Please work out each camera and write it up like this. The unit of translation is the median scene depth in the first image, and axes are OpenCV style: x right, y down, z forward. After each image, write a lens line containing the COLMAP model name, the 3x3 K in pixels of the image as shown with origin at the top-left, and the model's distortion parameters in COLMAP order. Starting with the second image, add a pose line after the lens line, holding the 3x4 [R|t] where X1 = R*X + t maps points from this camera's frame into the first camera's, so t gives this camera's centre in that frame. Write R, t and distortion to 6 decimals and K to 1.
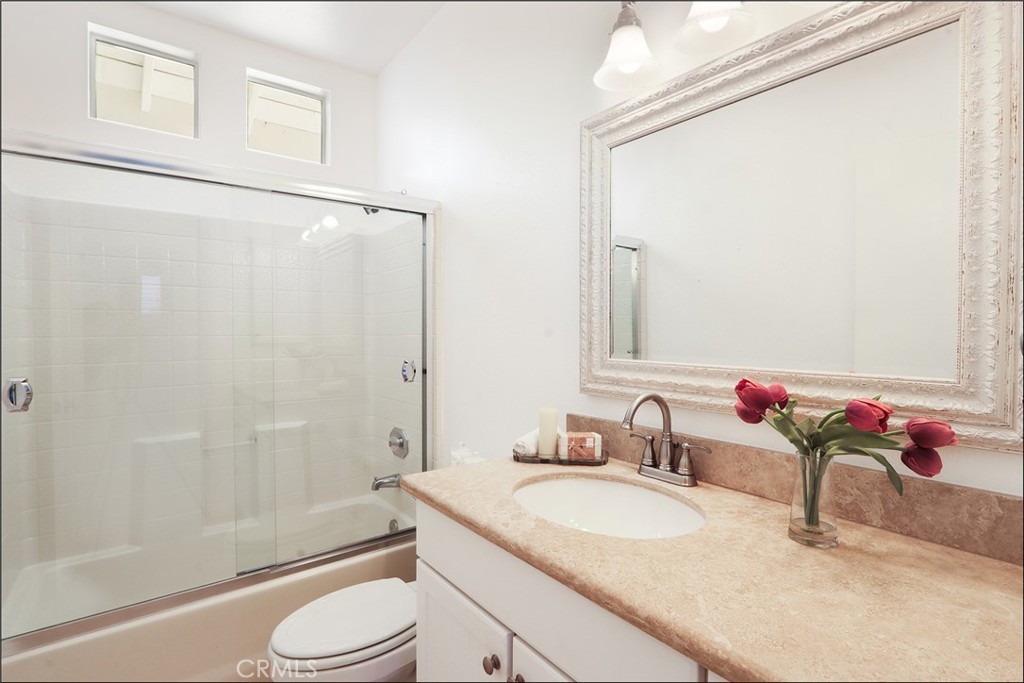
lens RADIAL K [[482.1, 0, 509.0], [0, 482.1, 336.6], [0, 0, 1]] dist [-0.020242, 0.003727]
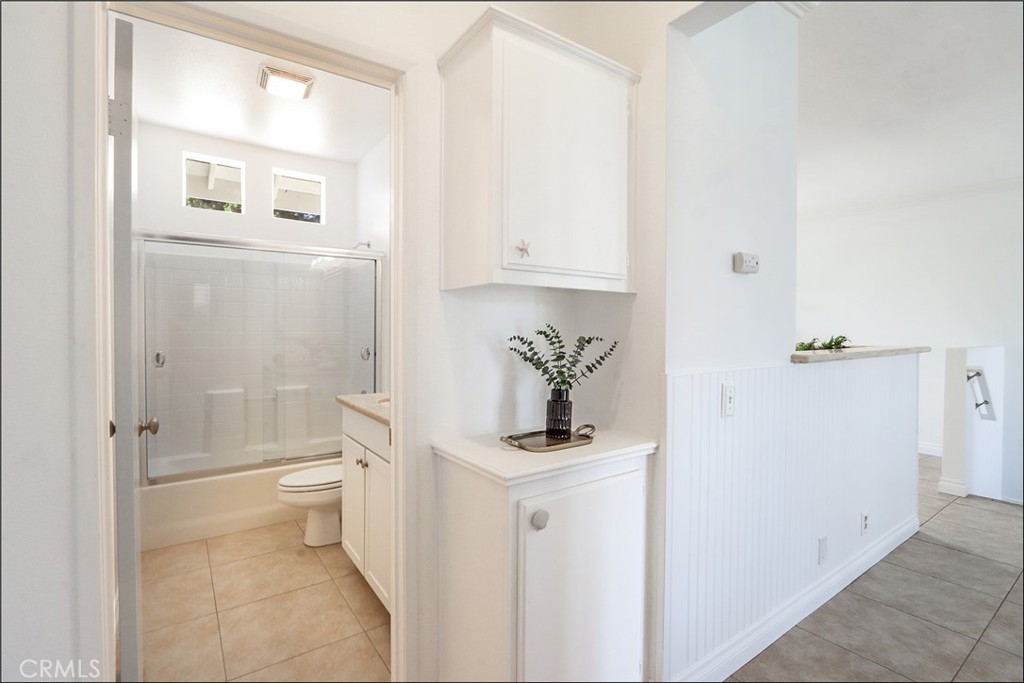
lens RADIAL K [[482.1, 0, 519.1], [0, 482.1, 336.3], [0, 0, 1]] dist [-0.020242, 0.003727]
pose [[0.999098, 0.008063, -0.041700, 0.383533], [-0.008135, 0.999966, -0.001569, 0.008944], [0.041686, 0.001907, 0.999129, -0.630990]]
